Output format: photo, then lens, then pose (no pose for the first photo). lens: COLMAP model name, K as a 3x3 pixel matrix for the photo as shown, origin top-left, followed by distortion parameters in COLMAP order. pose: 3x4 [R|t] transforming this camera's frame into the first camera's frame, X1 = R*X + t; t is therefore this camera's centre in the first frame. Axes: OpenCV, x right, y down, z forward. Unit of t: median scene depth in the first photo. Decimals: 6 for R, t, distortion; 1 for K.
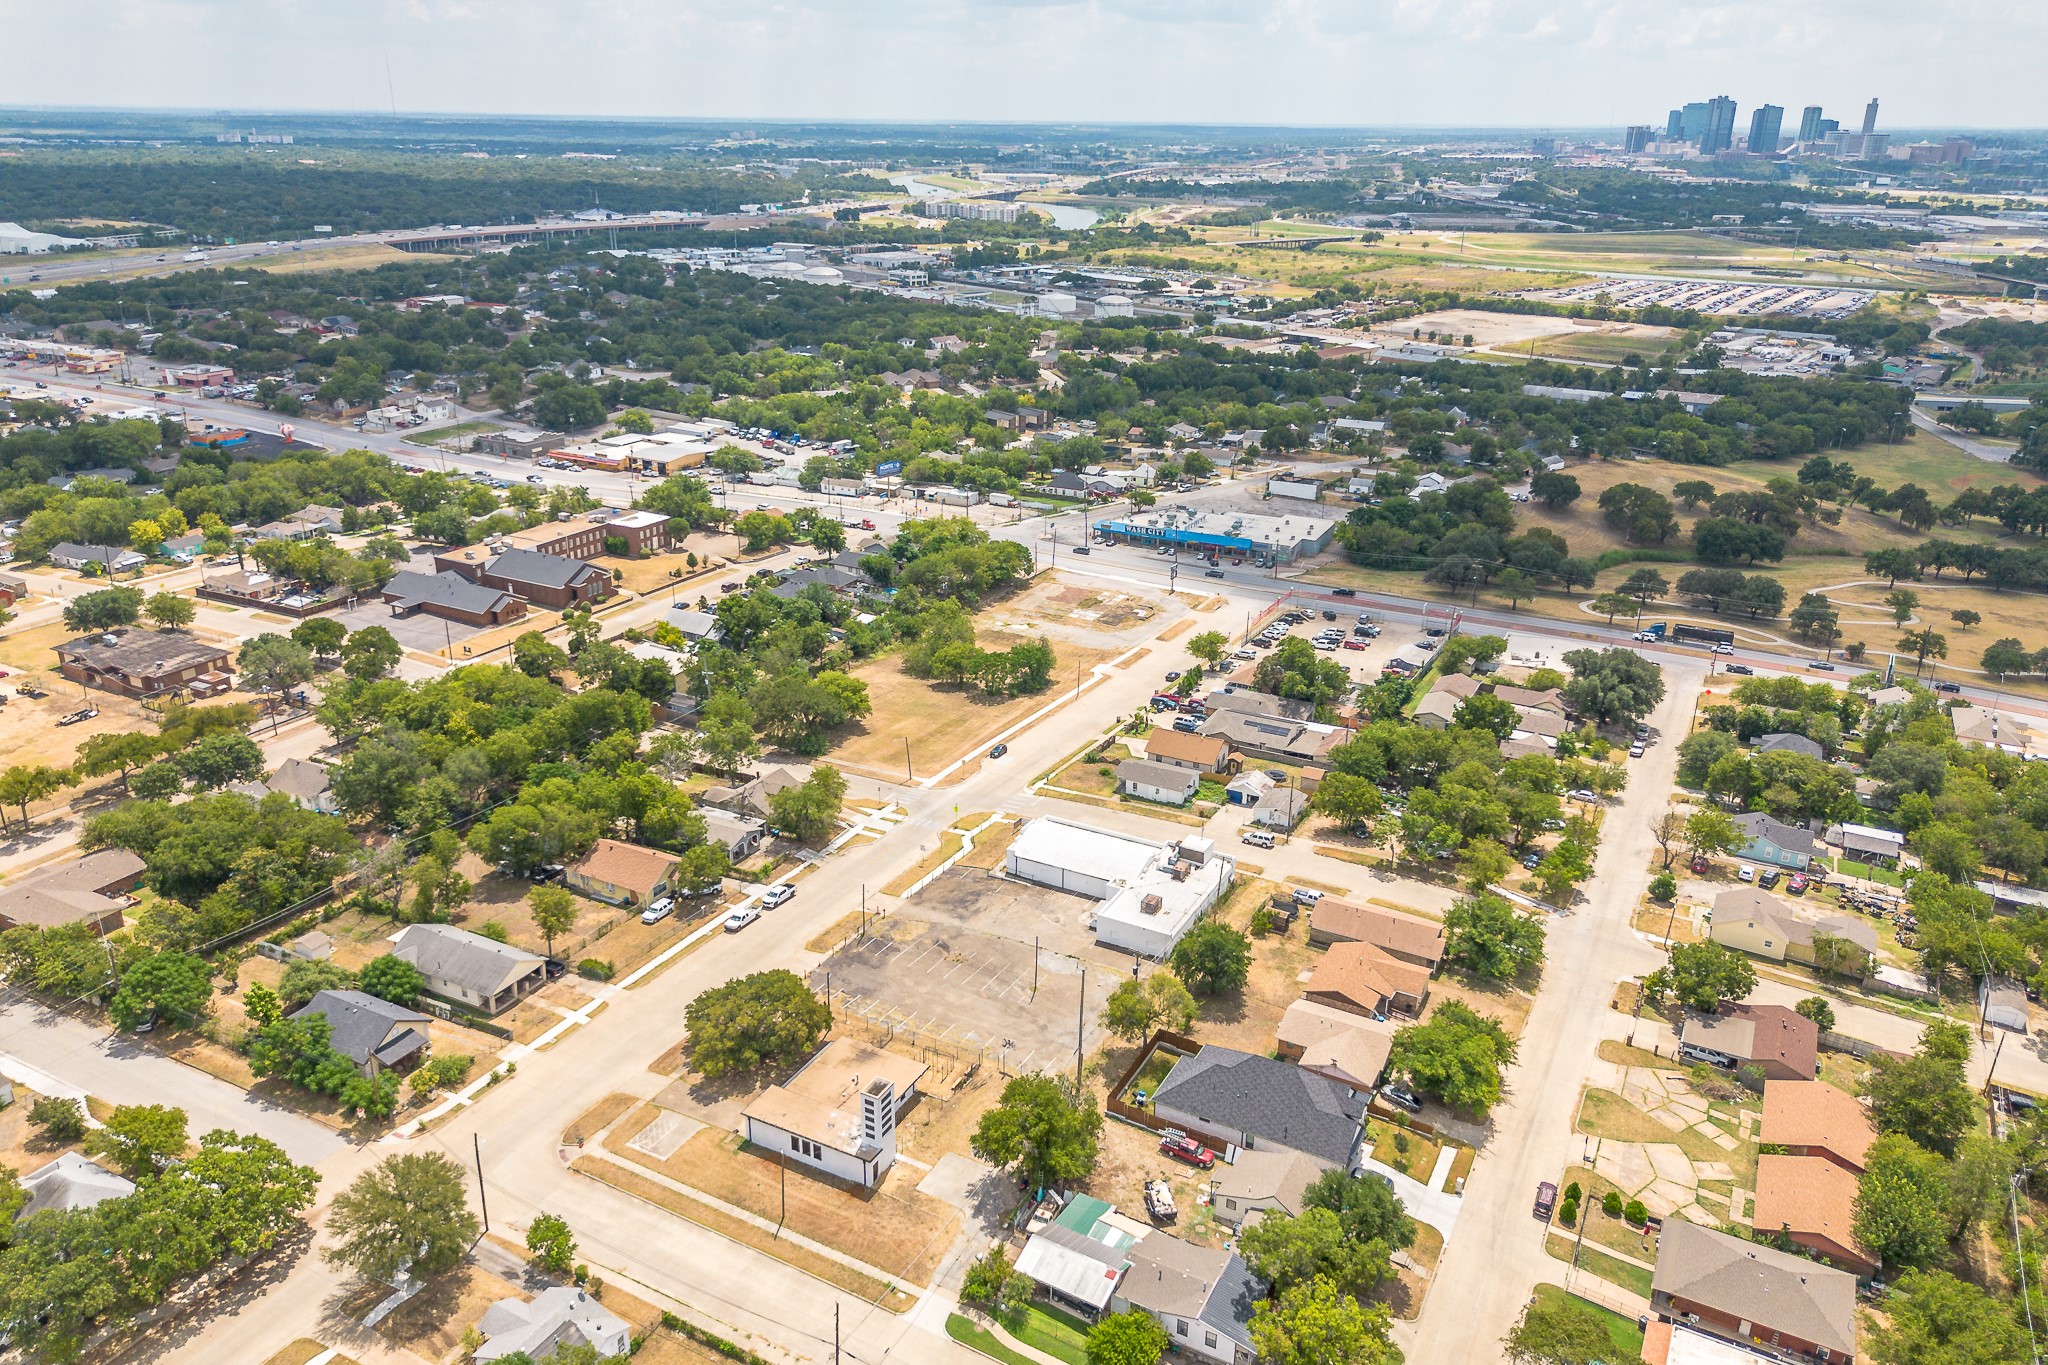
lens RADIAL K [[1463.3, 0, 1024.0], [0, 1463.3, 682.5], [0, 0, 1]] dist [0.043456, -0.034747]
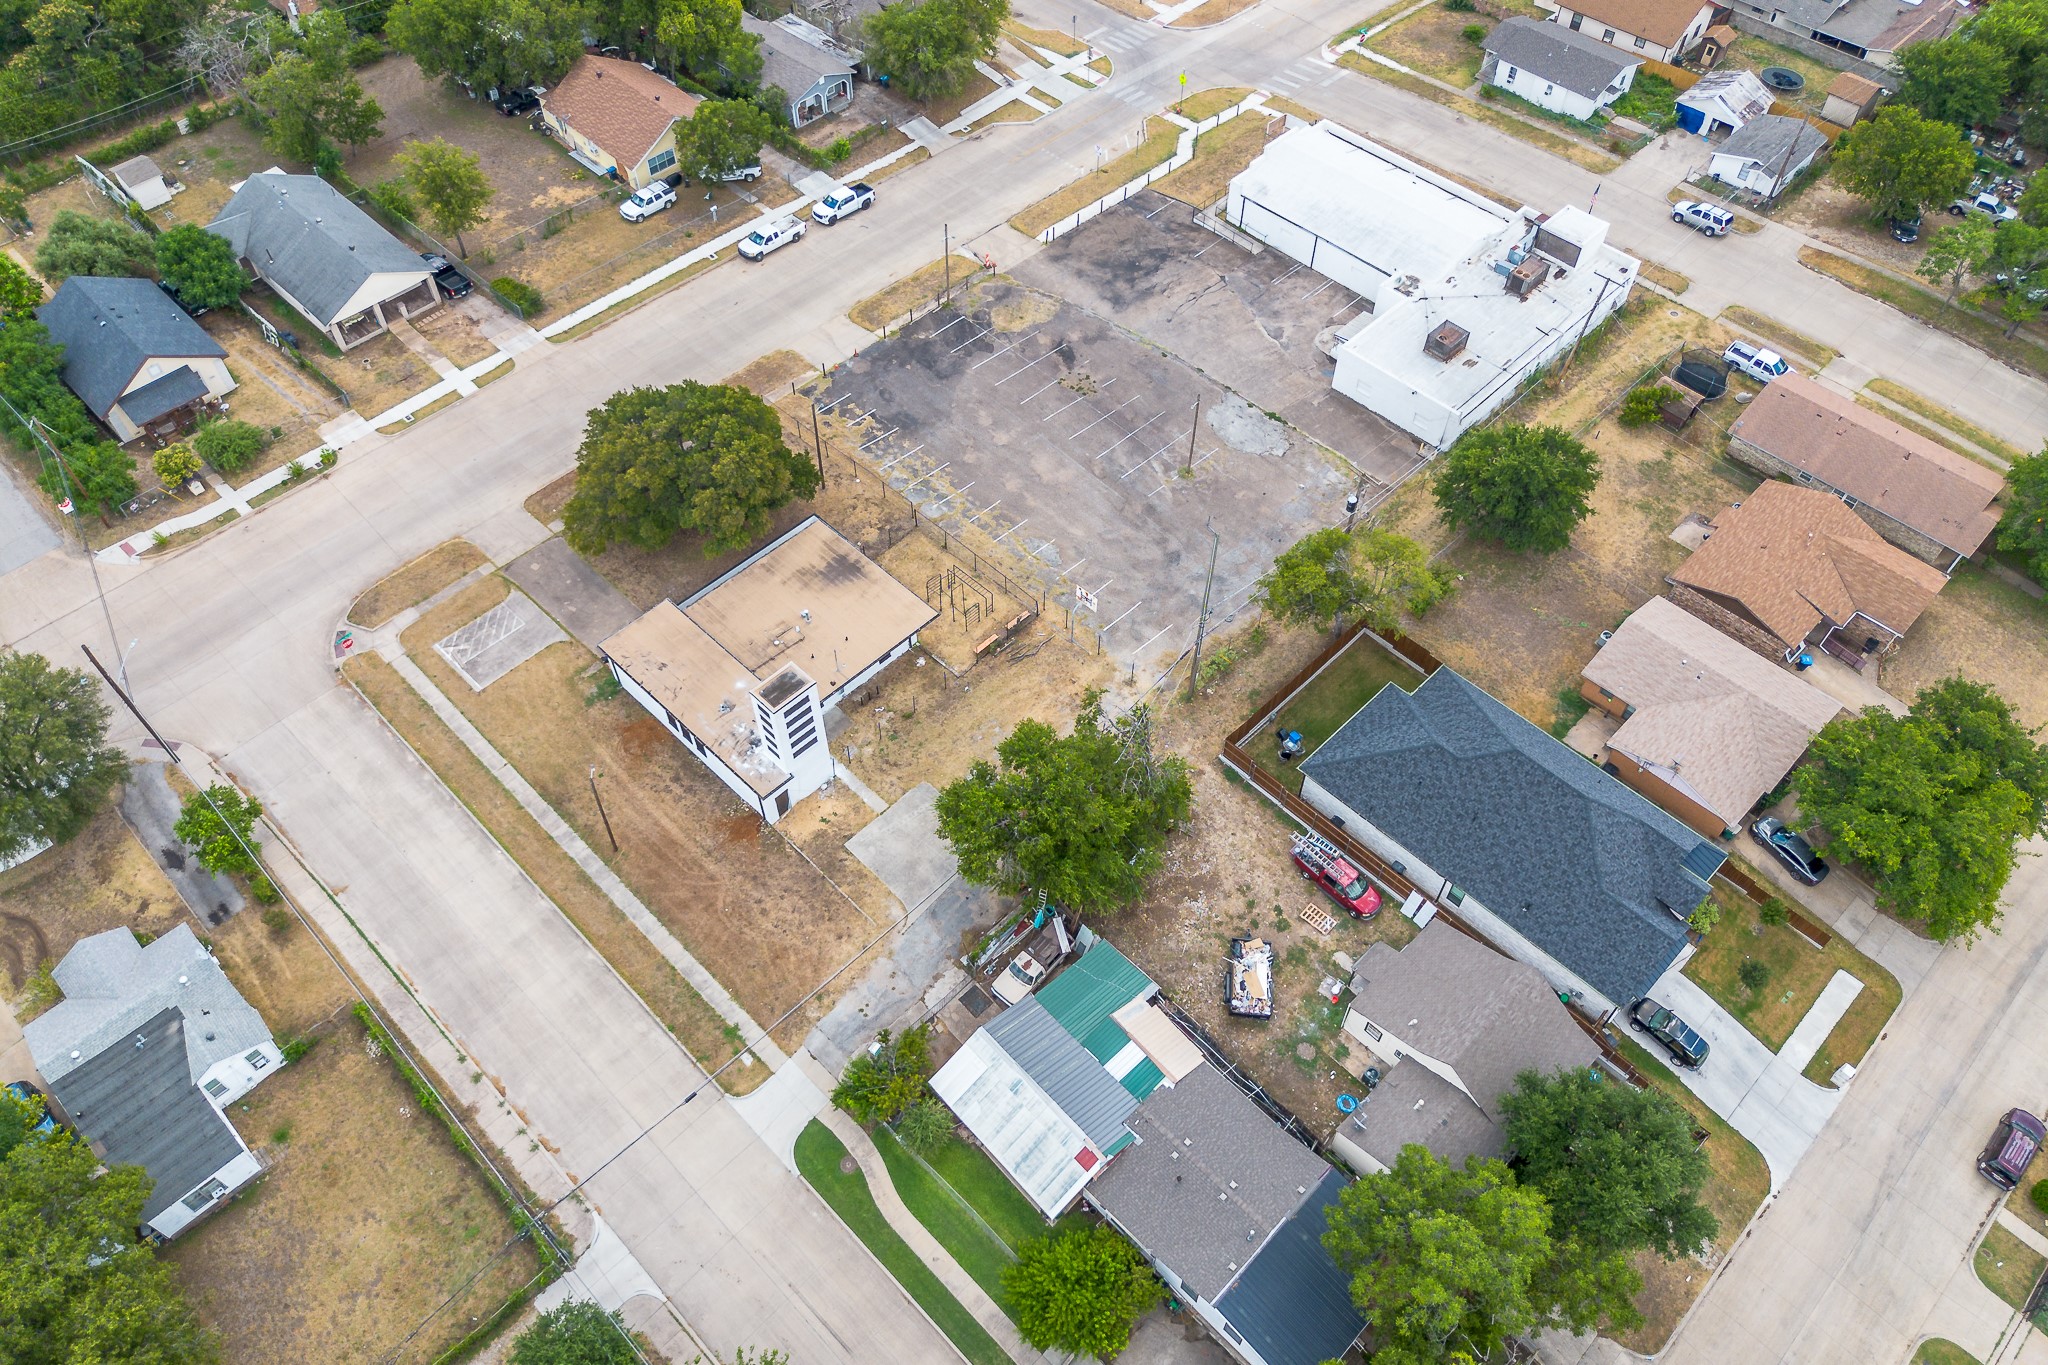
lens RADIAL K [[1463.3, 0, 1024.0], [0, 1463.3, 682.5], [0, 0, 1]] dist [0.043456, -0.034747]
pose [[0.956150, 0.225808, -0.186514, 0.067467], [-0.095979, 0.843253, 0.528878, -0.018835], [0.276703, -0.487785, 0.827950, 0.435870]]
